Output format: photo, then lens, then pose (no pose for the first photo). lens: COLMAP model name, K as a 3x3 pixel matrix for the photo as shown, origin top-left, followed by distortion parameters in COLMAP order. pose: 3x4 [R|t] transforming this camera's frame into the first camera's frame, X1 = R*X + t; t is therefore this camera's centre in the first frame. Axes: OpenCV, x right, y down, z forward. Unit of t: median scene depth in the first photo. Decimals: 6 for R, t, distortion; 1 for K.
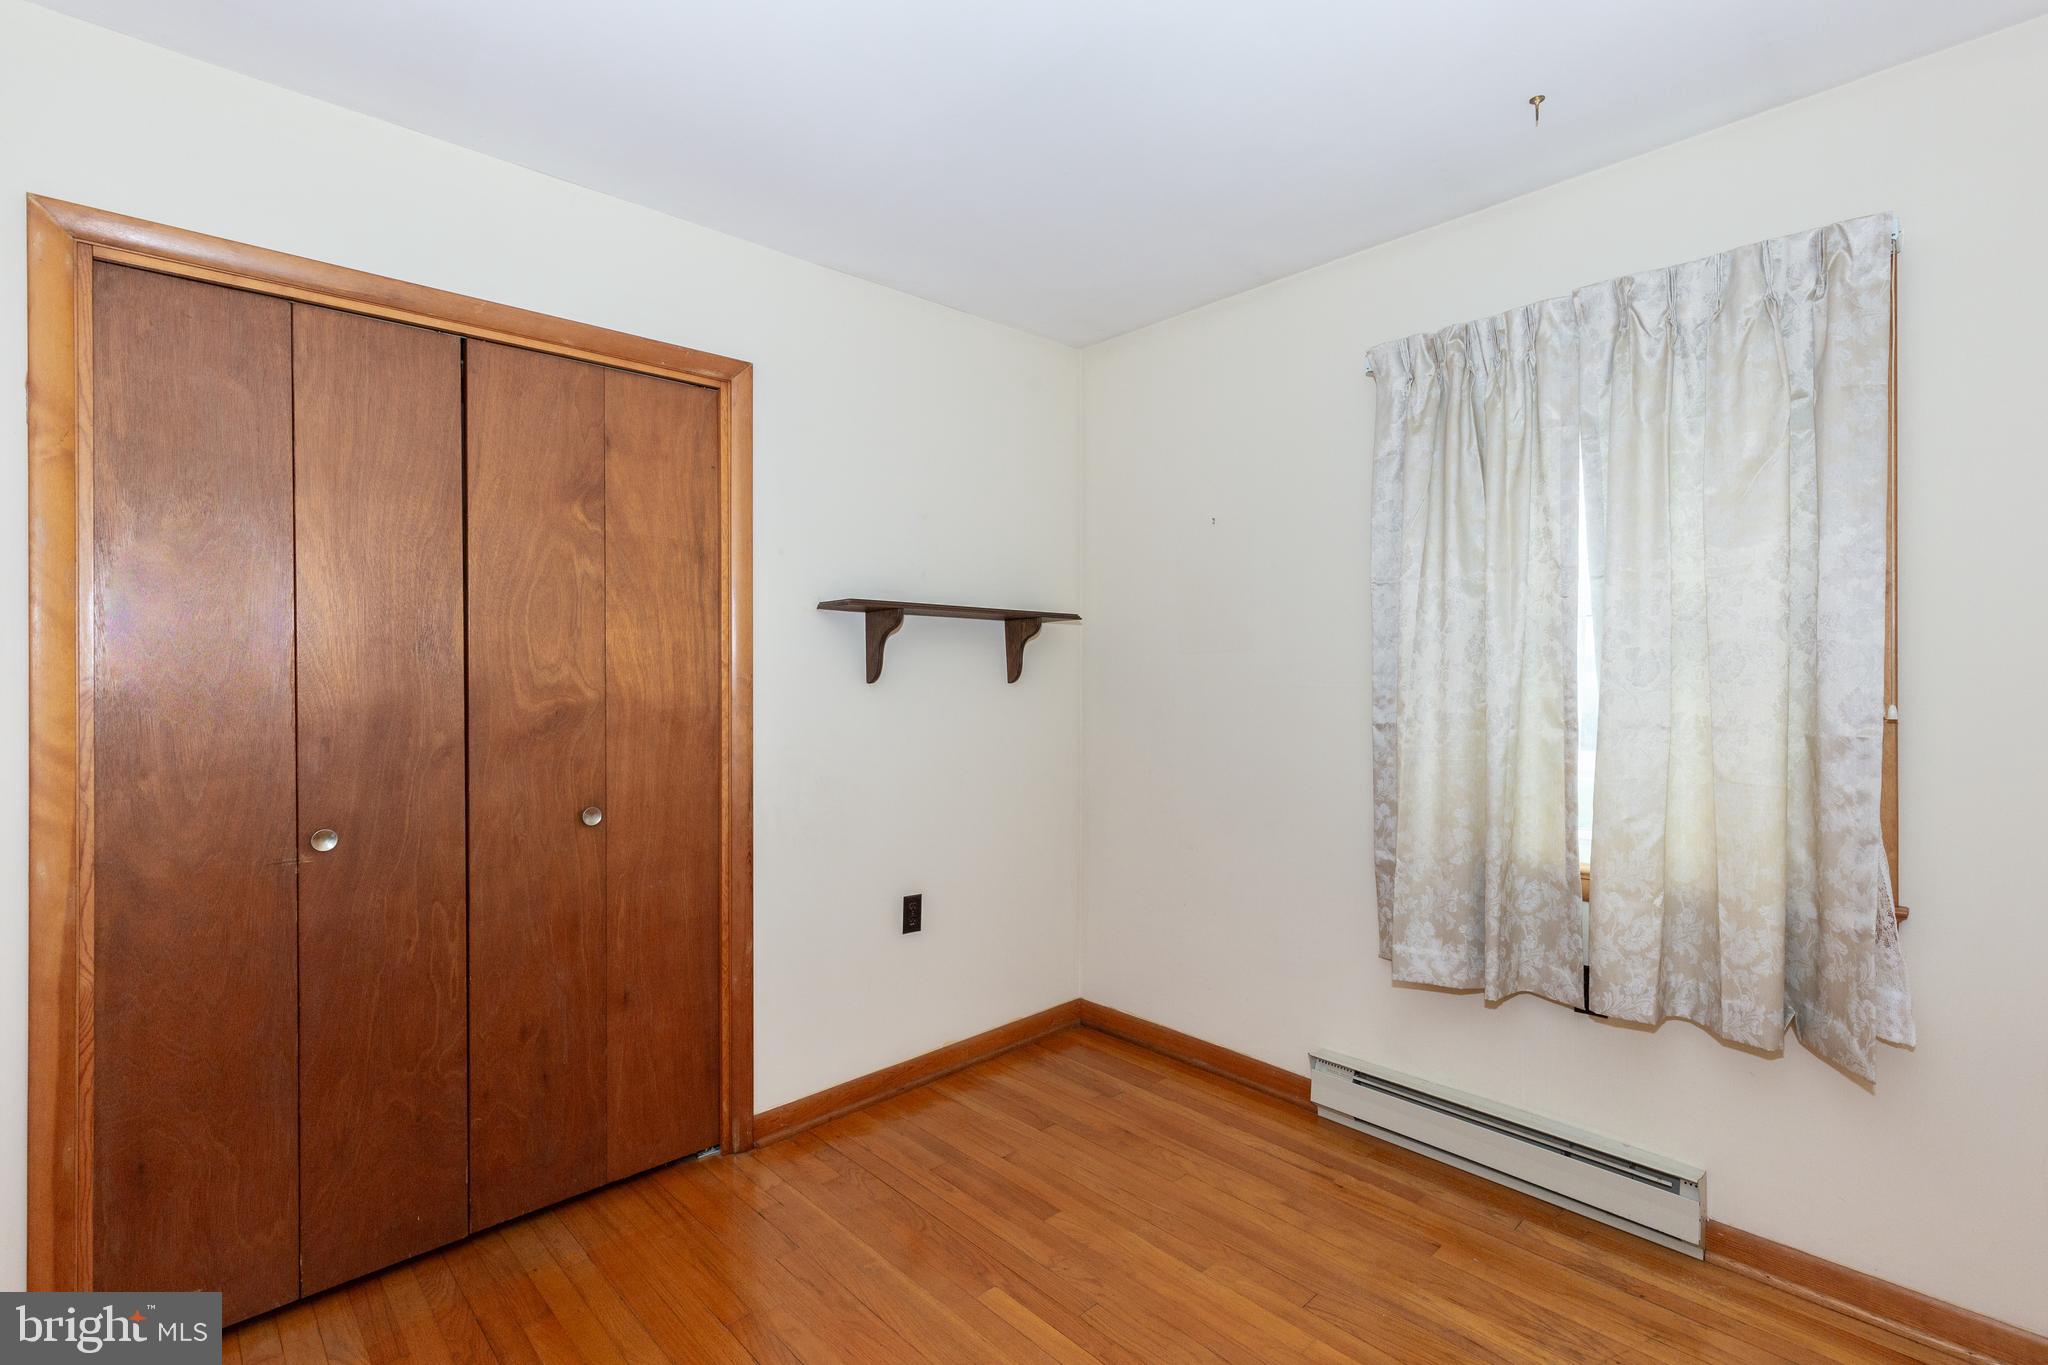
lens RADIAL K [[943.3, 0, 1039.4], [0, 943.3, 683.5], [0, 0, 1]] dist [0.007864, -0.001184]
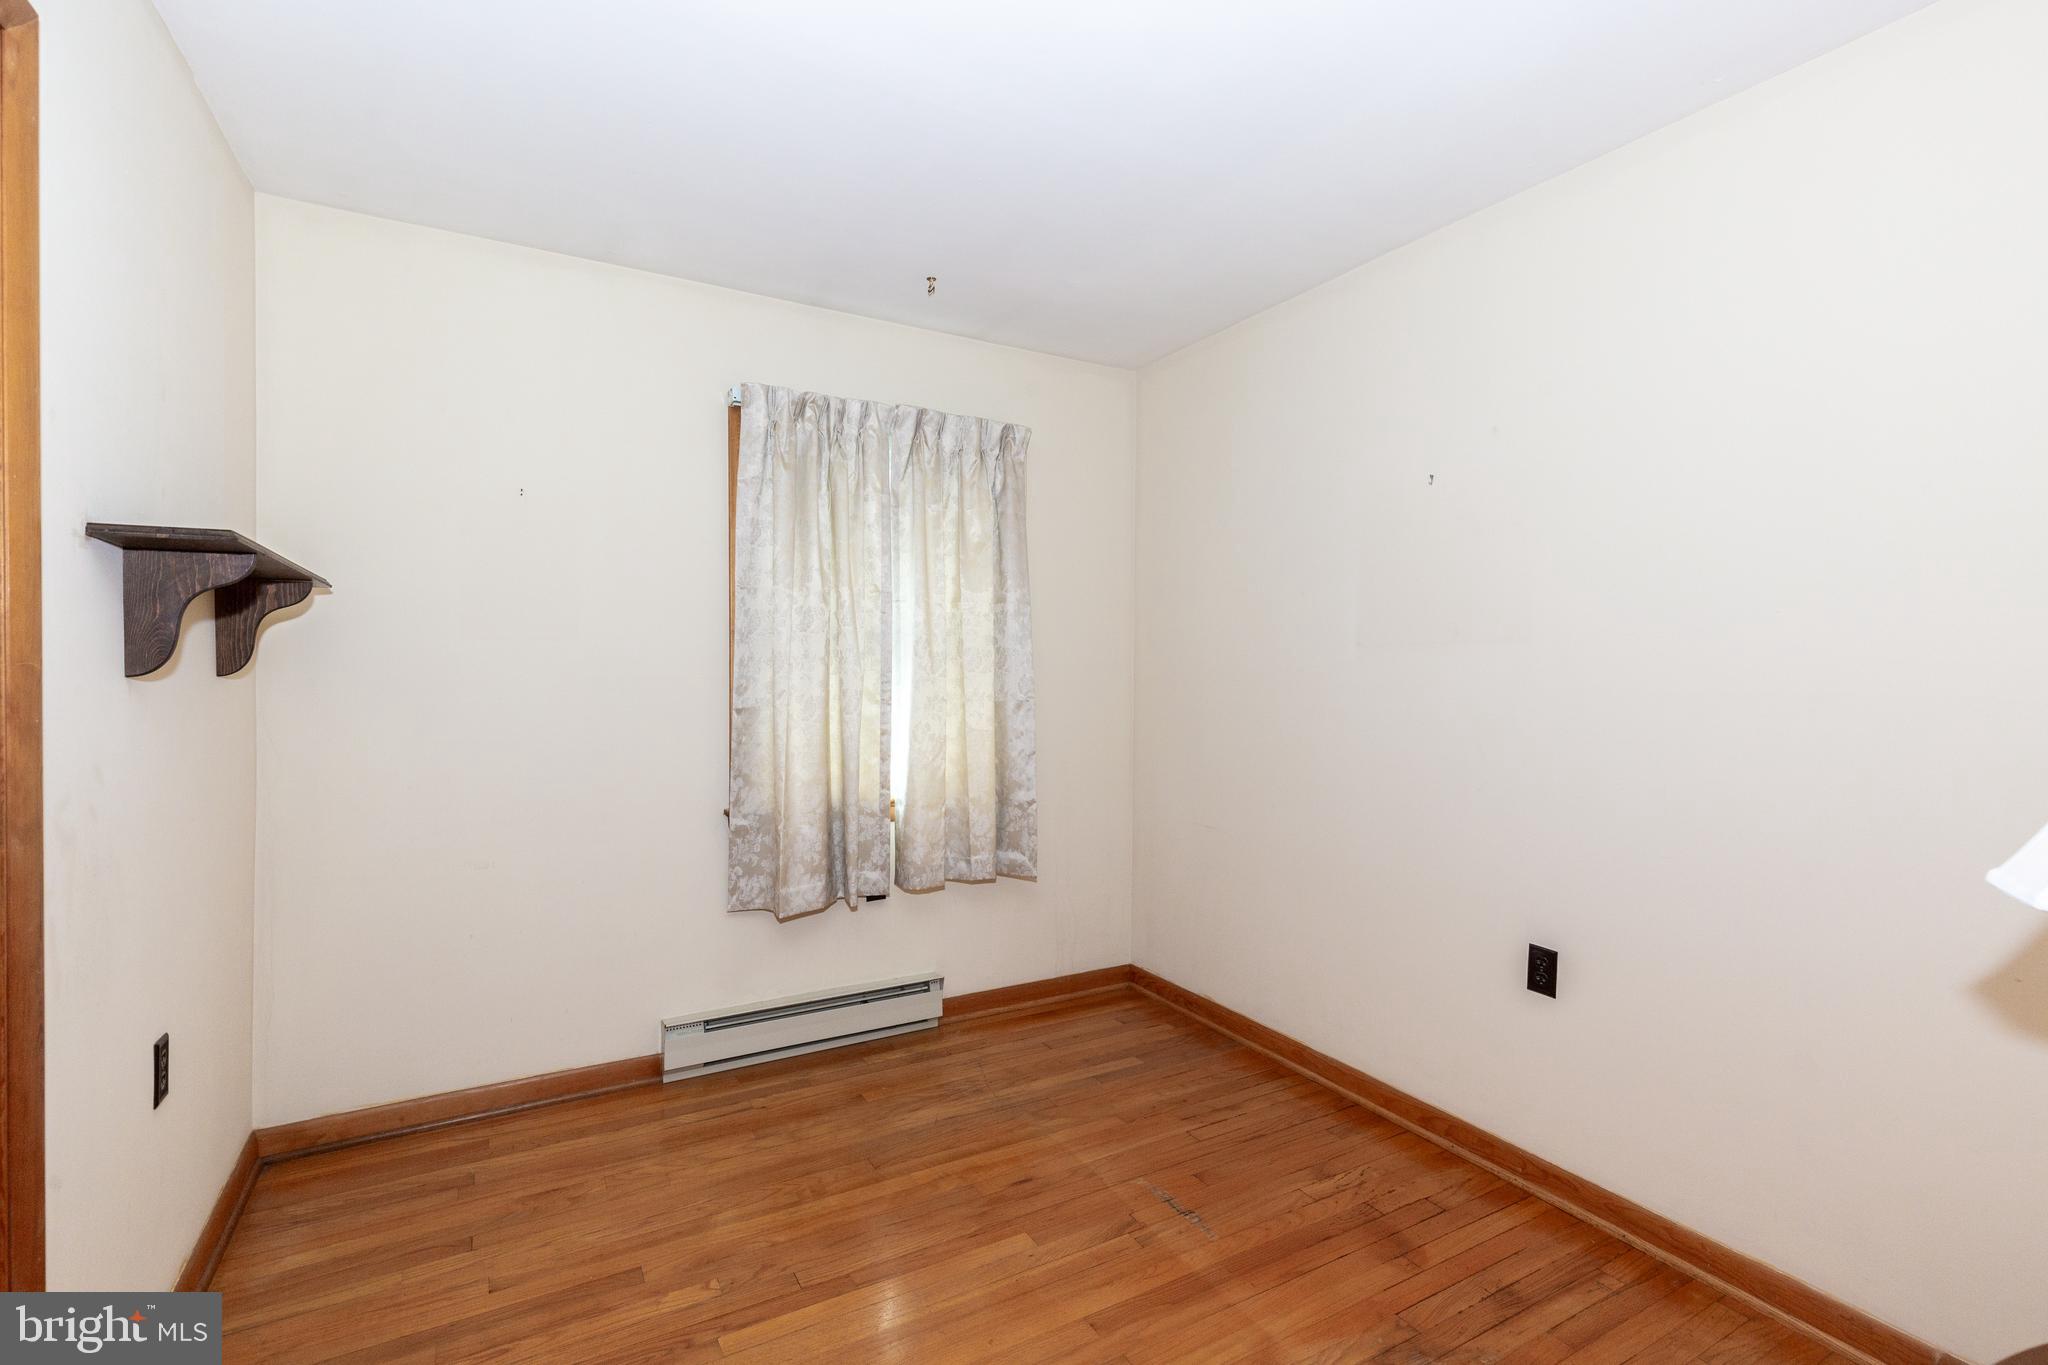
lens RADIAL K [[943.3, 0, 1010.7], [0, 943.3, 681.5], [0, 0, 1]] dist [0.007864, -0.001184]
pose [[0.228022, -0.015450, 0.973533, -0.786264], [0.001856, 0.999879, 0.015433, -0.008278], [-0.973654, -0.001712, 0.228023, 0.472963]]
